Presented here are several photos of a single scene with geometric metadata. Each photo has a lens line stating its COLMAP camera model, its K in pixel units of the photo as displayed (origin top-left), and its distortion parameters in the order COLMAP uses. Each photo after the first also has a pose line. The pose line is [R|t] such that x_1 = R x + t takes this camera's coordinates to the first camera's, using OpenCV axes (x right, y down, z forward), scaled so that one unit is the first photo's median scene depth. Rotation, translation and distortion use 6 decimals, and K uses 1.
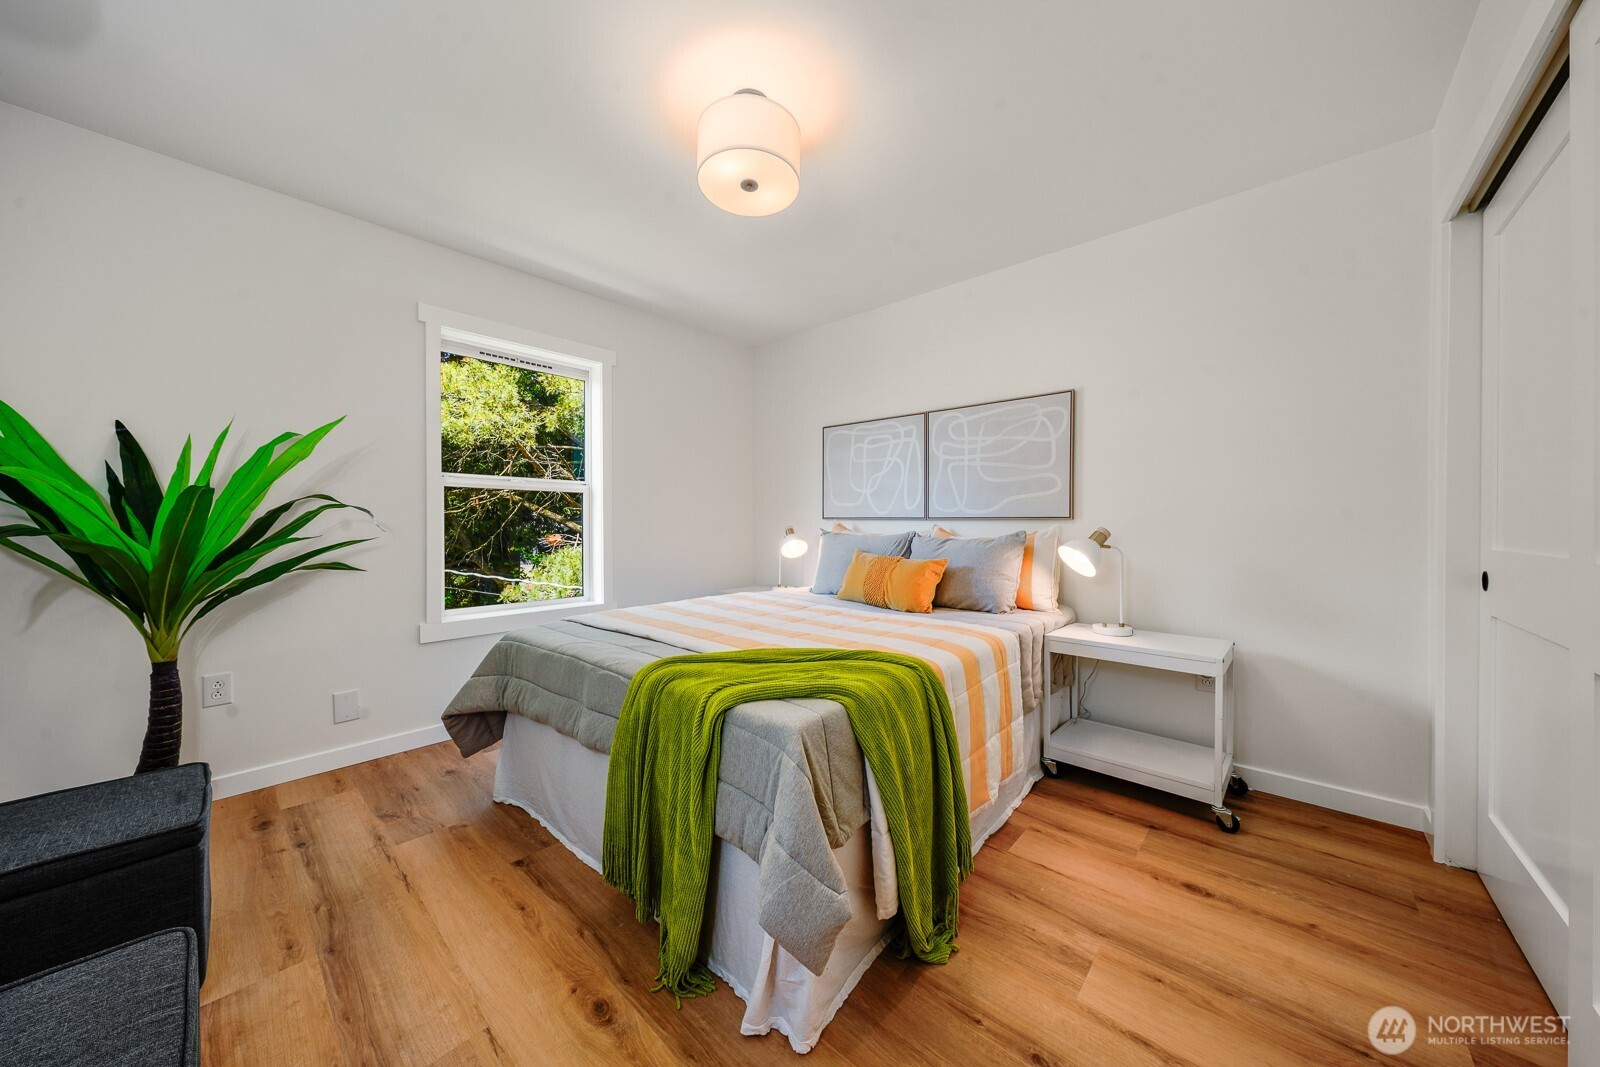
lens RADIAL K [[552.3, 0, 808.8], [0, 552.3, 533.3], [0, 0, 1]] dist [0.007045, 0.000468]
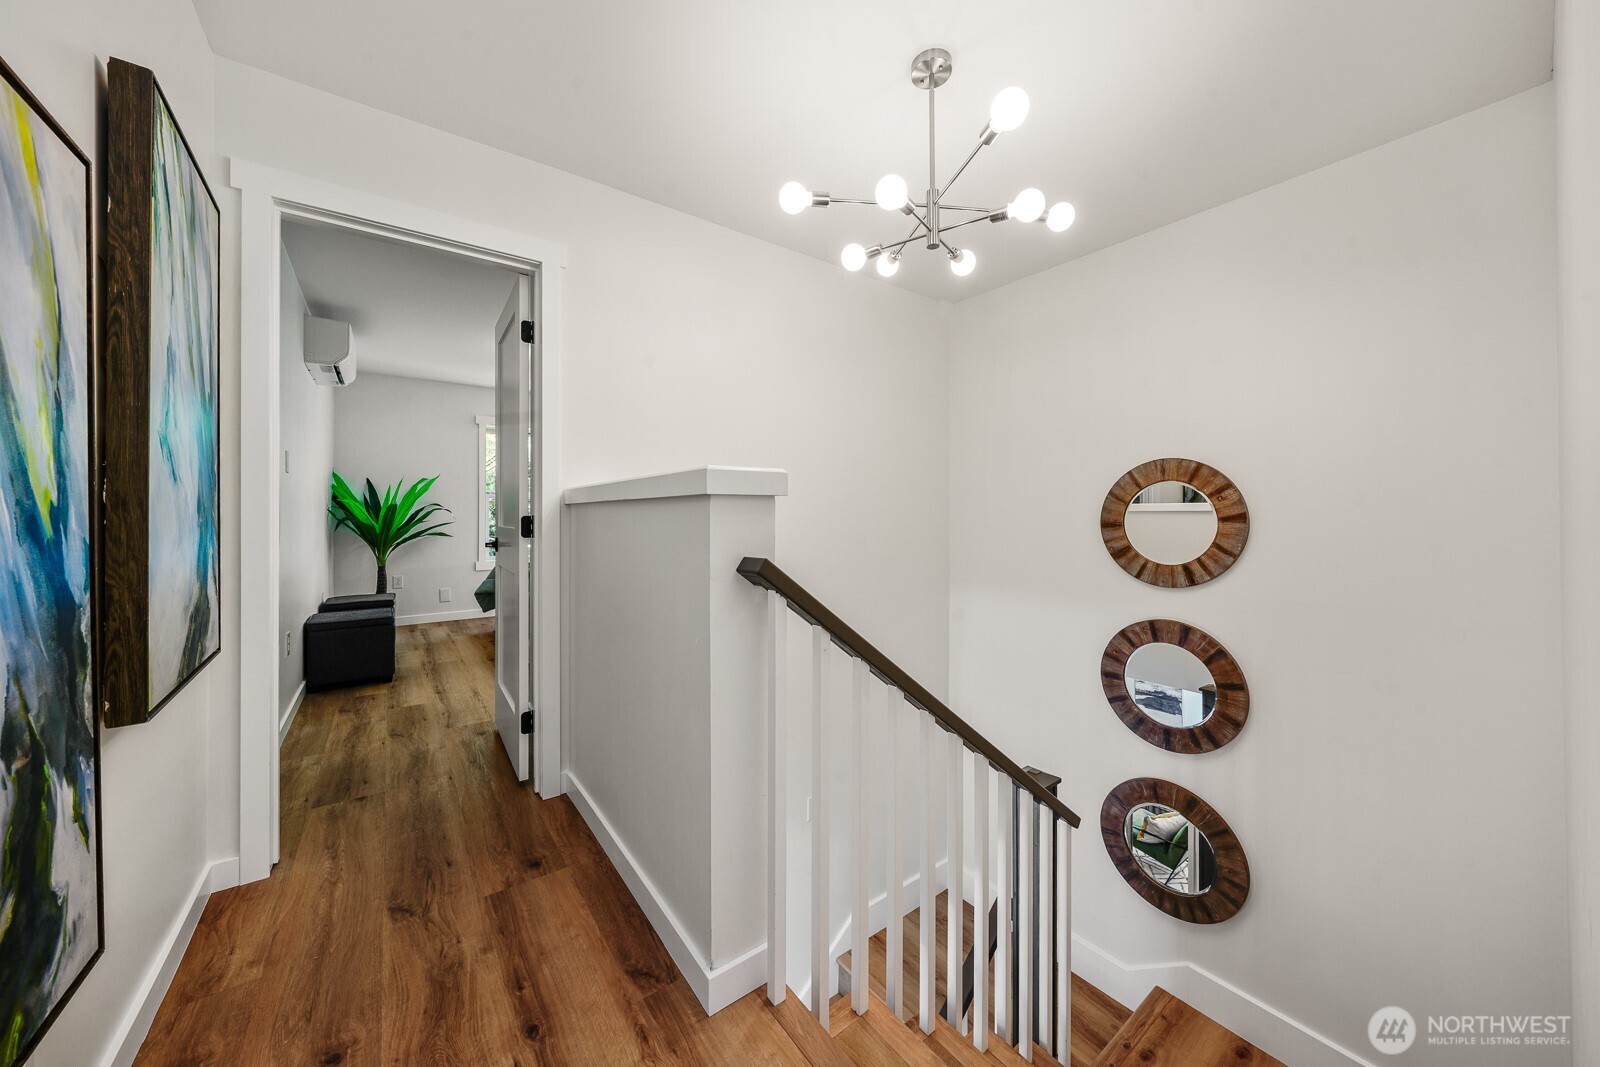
lens RADIAL K [[552.3, 0, 808.1], [0, 552.3, 522.1], [0, 0, 1]] dist [0.007045, 0.000468]
pose [[0.980940, 0.000317, -0.194308, 0.096921], [-0.001112, 0.999991, -0.003983, 0.001404], [0.194306, 0.004123, 0.980932, -0.085896]]
